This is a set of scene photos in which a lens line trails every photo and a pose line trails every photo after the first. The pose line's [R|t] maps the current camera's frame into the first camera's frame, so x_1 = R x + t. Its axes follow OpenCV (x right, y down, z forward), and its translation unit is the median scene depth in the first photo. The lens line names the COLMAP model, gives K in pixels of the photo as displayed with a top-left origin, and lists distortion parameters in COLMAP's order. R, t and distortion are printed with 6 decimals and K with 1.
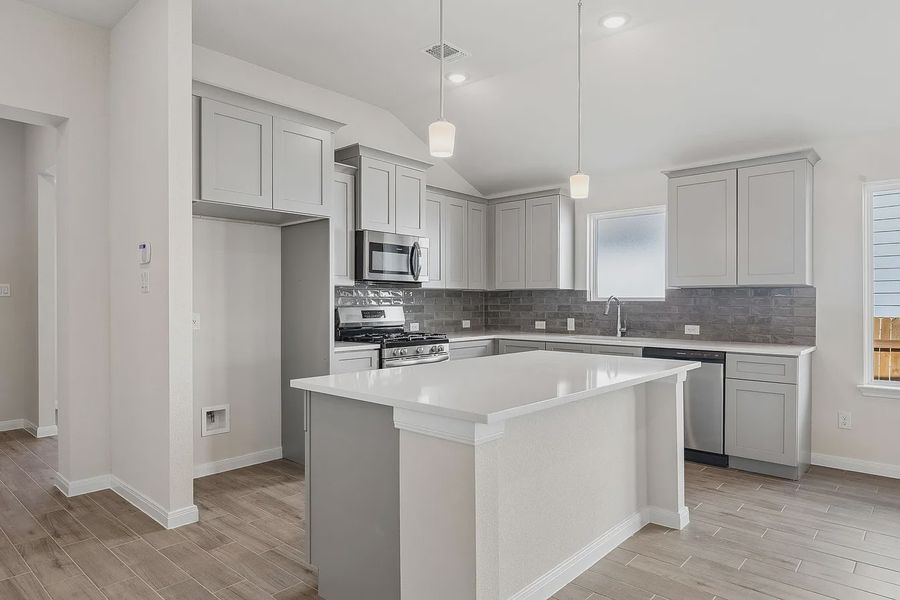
lens RADIAL K [[541.8, 0, 445.7], [0, 541.8, 303.2], [0, 0, 1]] dist [-0.001791, -0.000679]
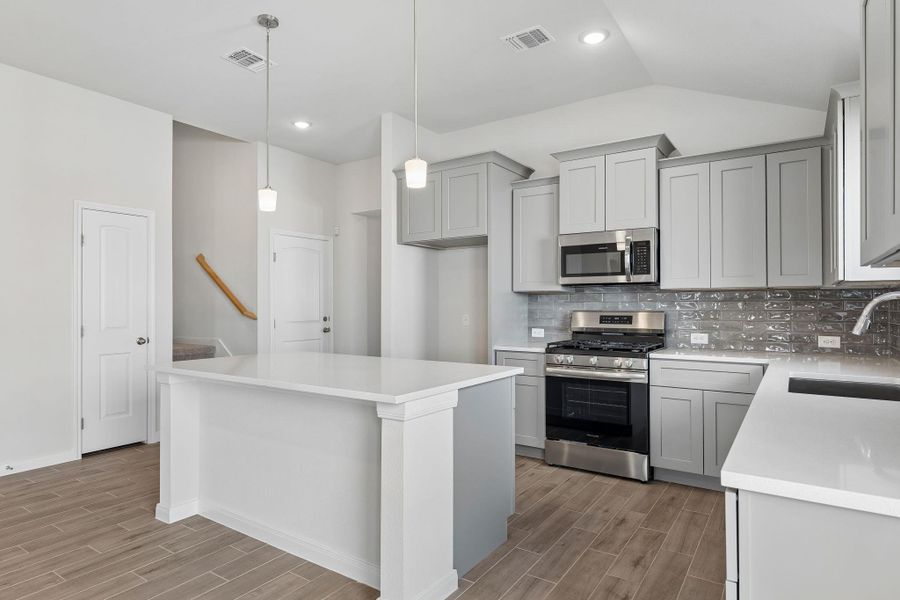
lens RADIAL K [[517.6, 0, 436.2], [0, 517.6, 296.4], [0, 0, 1]] dist [-0.001052, 0.000802]
pose [[0.090056, -0.017672, -0.995780, 0.679223], [-0.008289, 0.999795, -0.018492, -0.000018], [0.995902, 0.009920, 0.089891, 0.587628]]
